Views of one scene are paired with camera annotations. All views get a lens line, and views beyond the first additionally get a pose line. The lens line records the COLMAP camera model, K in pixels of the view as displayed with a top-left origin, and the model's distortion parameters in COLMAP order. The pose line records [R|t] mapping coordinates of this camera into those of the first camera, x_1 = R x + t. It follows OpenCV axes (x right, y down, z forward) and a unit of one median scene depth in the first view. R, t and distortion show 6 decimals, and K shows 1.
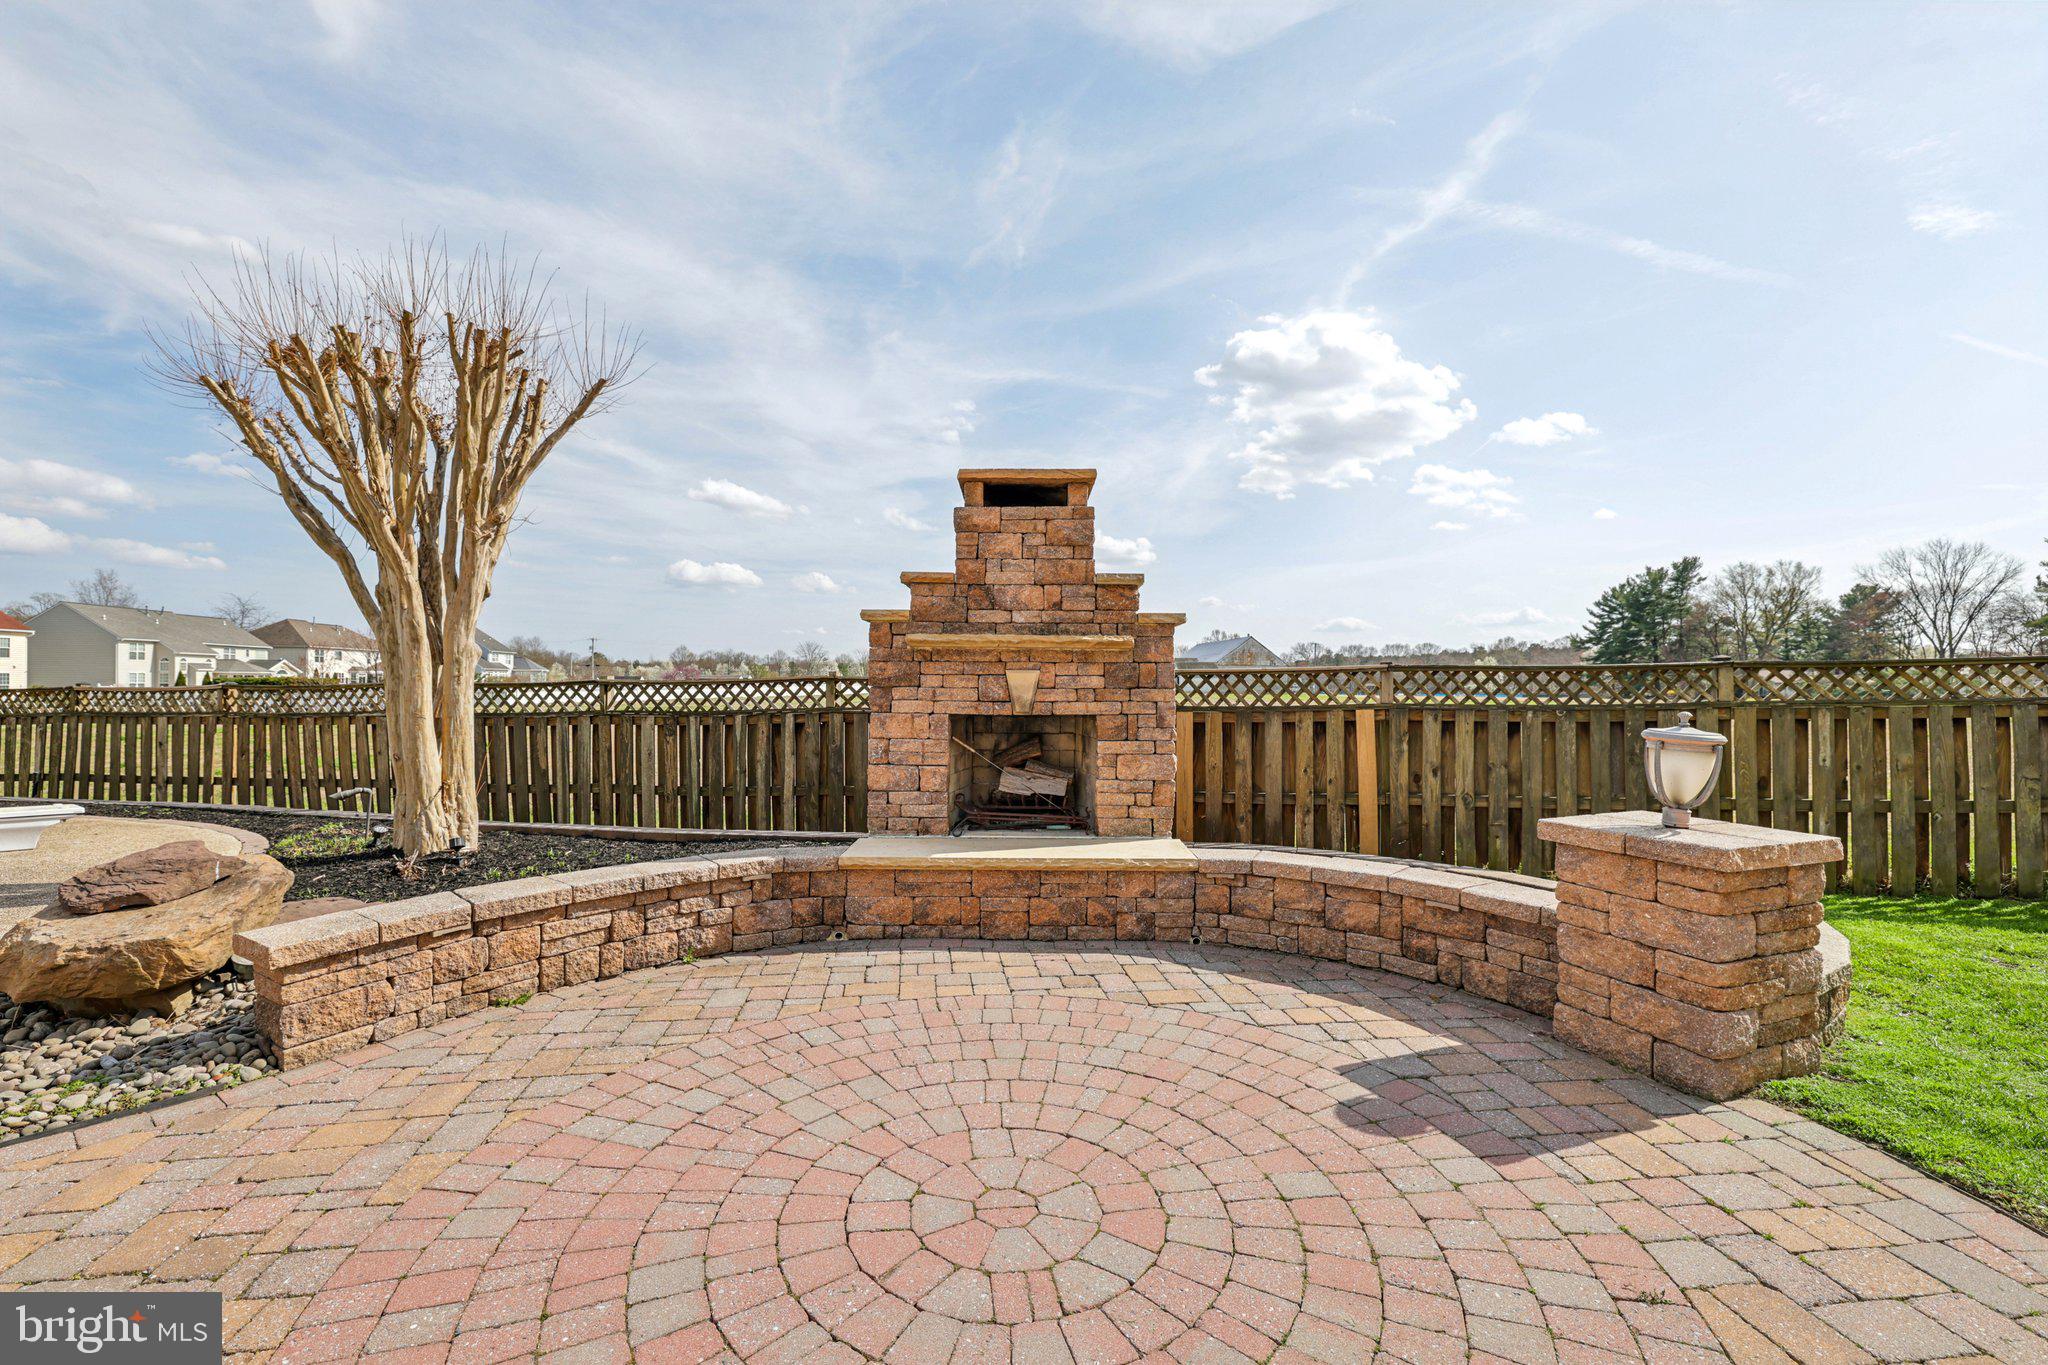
lens RADIAL K [[868.0, 0, 1012.6], [0, 868.0, 687.0], [0, 0, 1]] dist [0.000899, 0.000331]
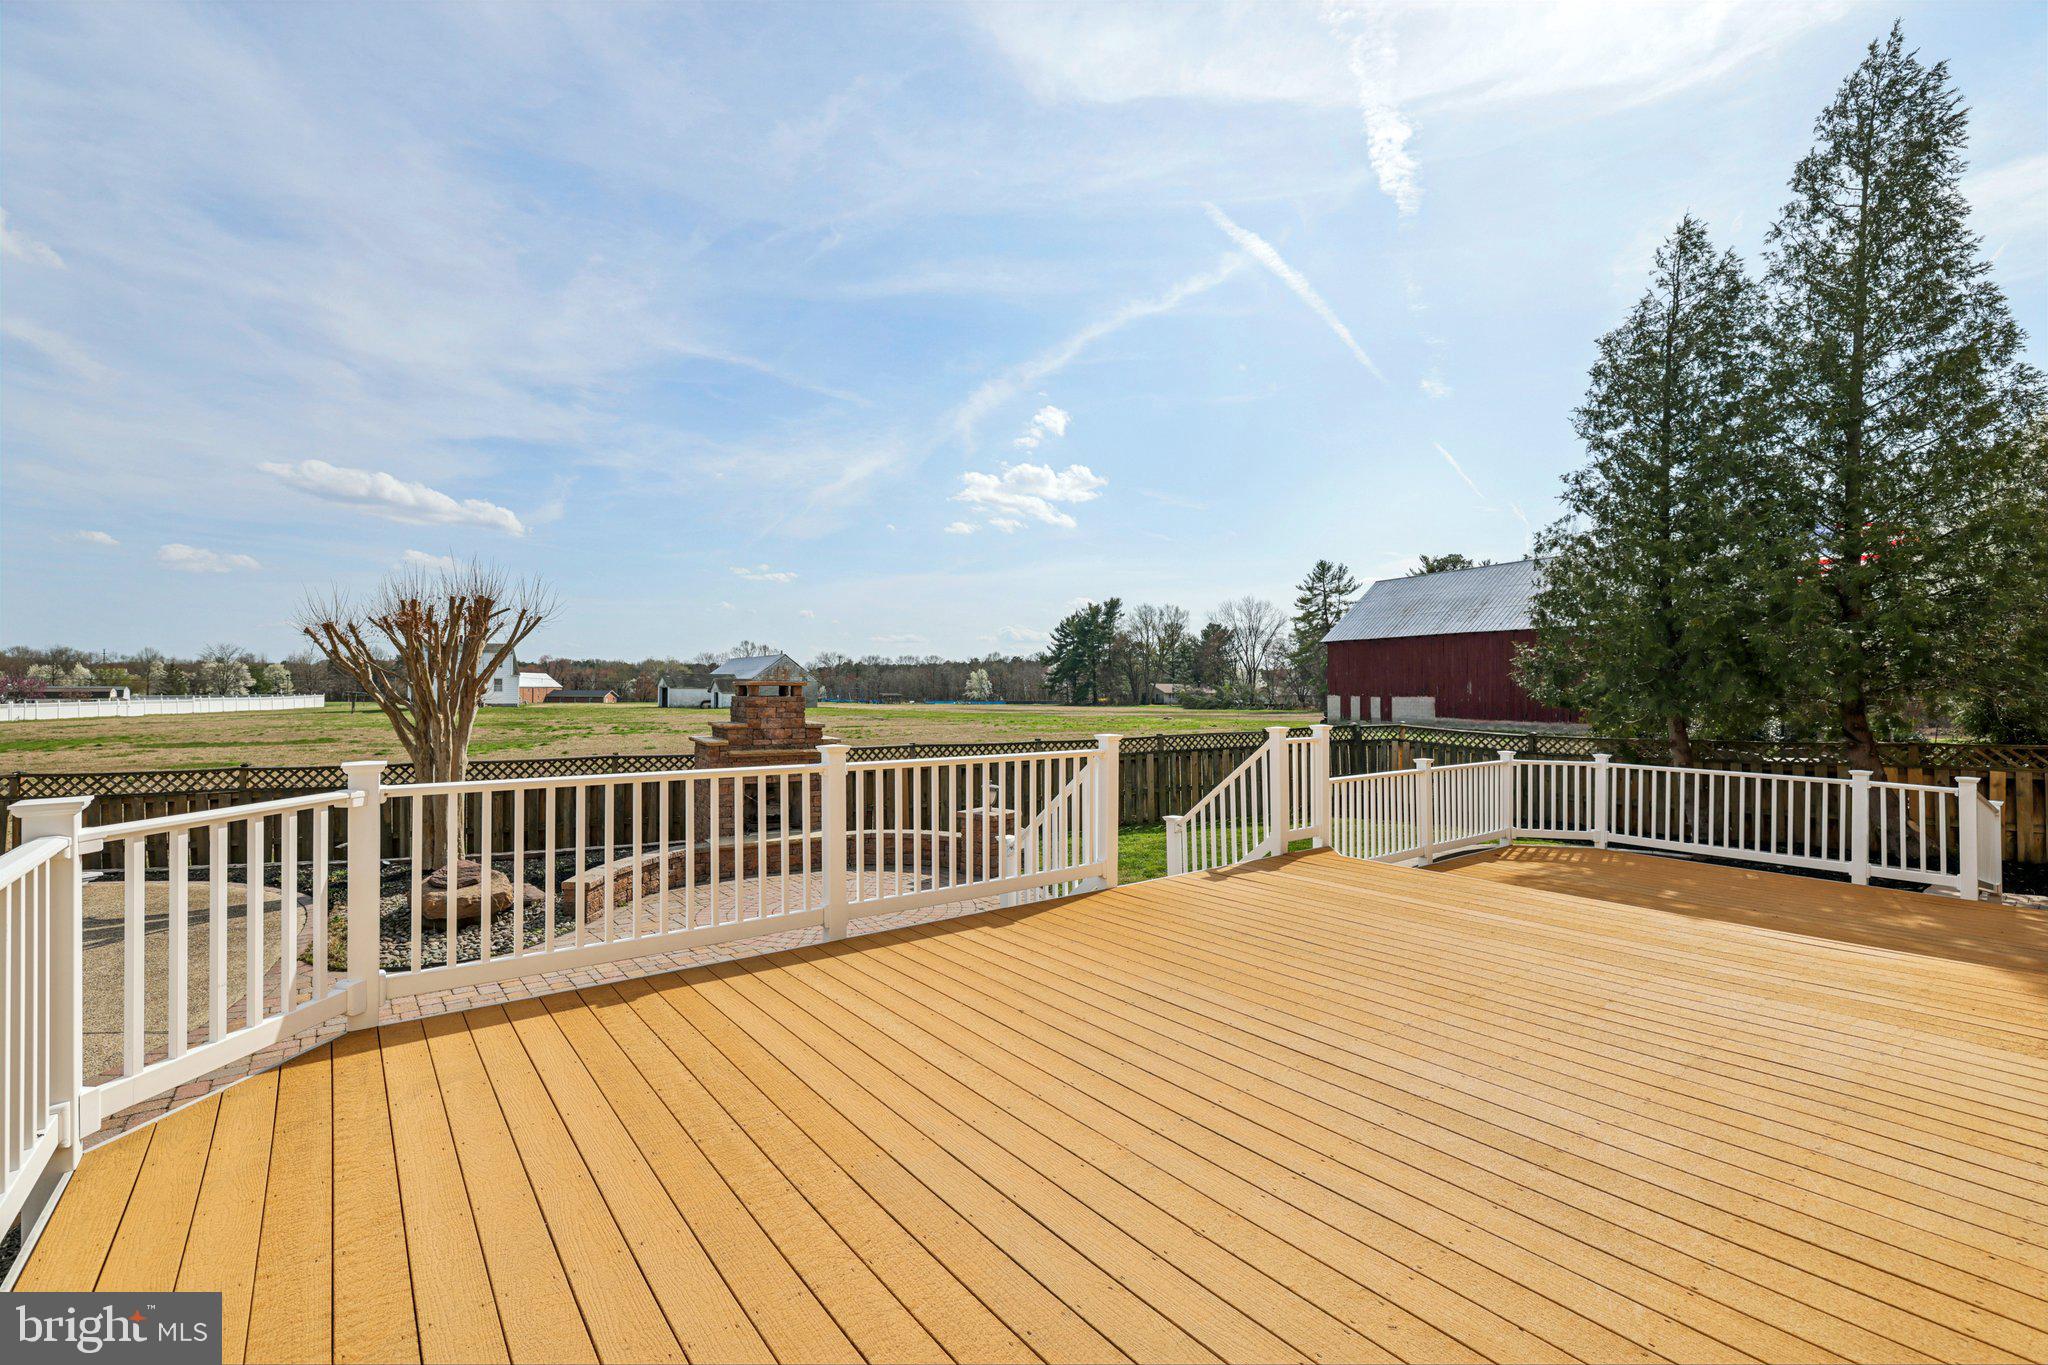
lens RADIAL K [[868.0, 0, 1026.6], [0, 868.0, 695.7], [0, 0, 1]] dist [0.000899, 0.000331]
pose [[0.851757, -0.002026, 0.523933, -0.027480], [-0.001054, 0.999984, 0.005581, -0.009337], [-0.523936, -0.005306, 0.851741, -0.059046]]
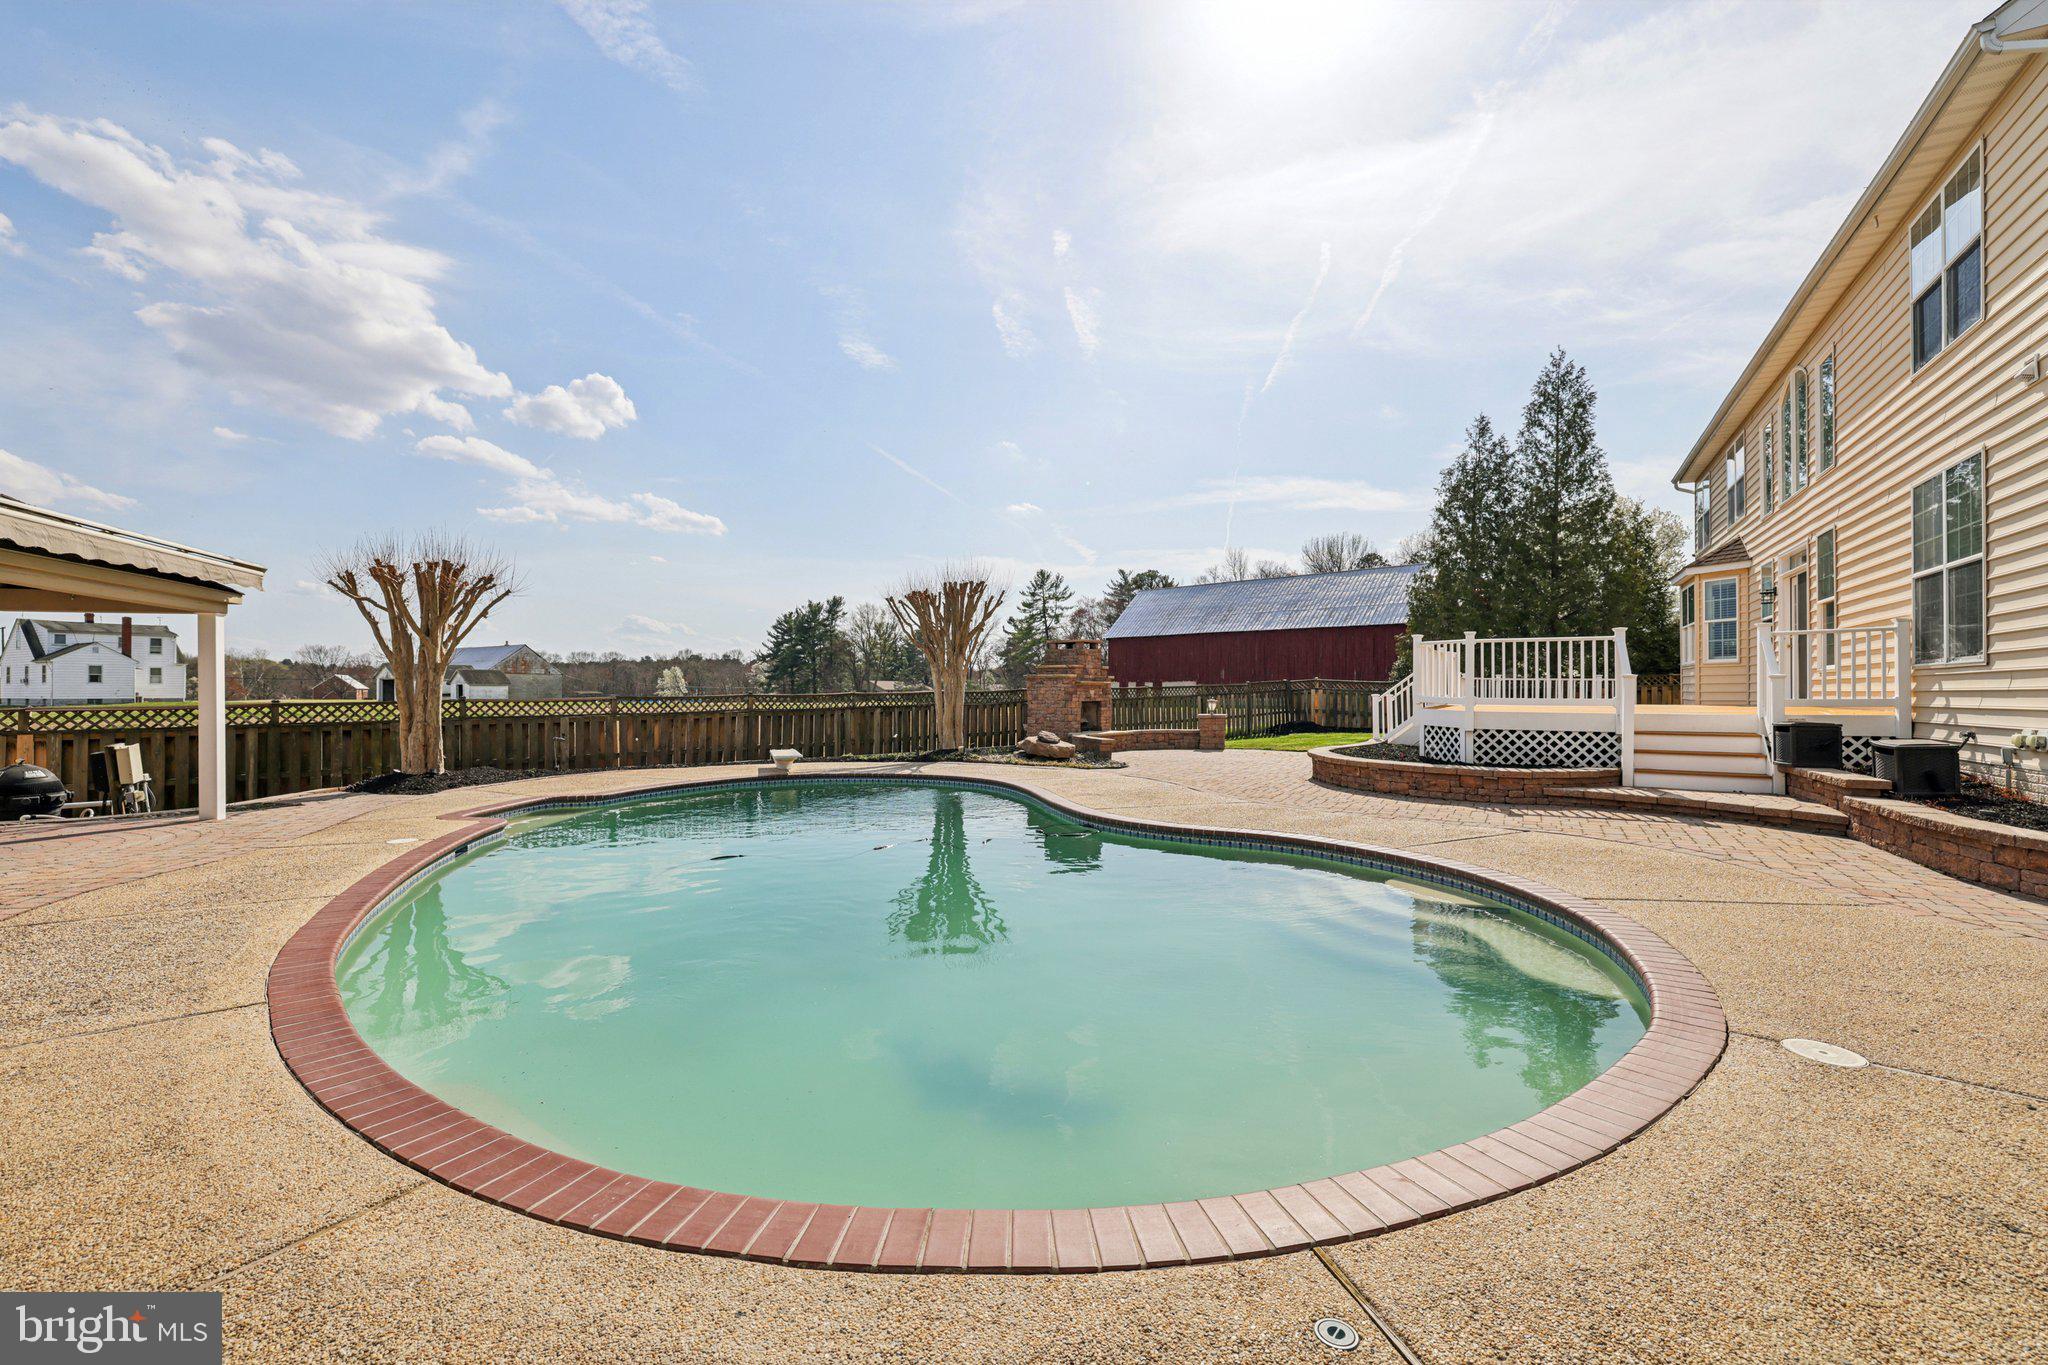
lens RADIAL K [[868.0, 0, 1027.6], [0, 868.0, 683.7], [0, 0, 1]] dist [0.000899, 0.000331]
pose [[0.597095, 0.003995, 0.802160, -0.141485], [0.005468, 0.999944, -0.009050, -0.000553], [-0.802152, 0.009790, 0.597040, -0.047082]]
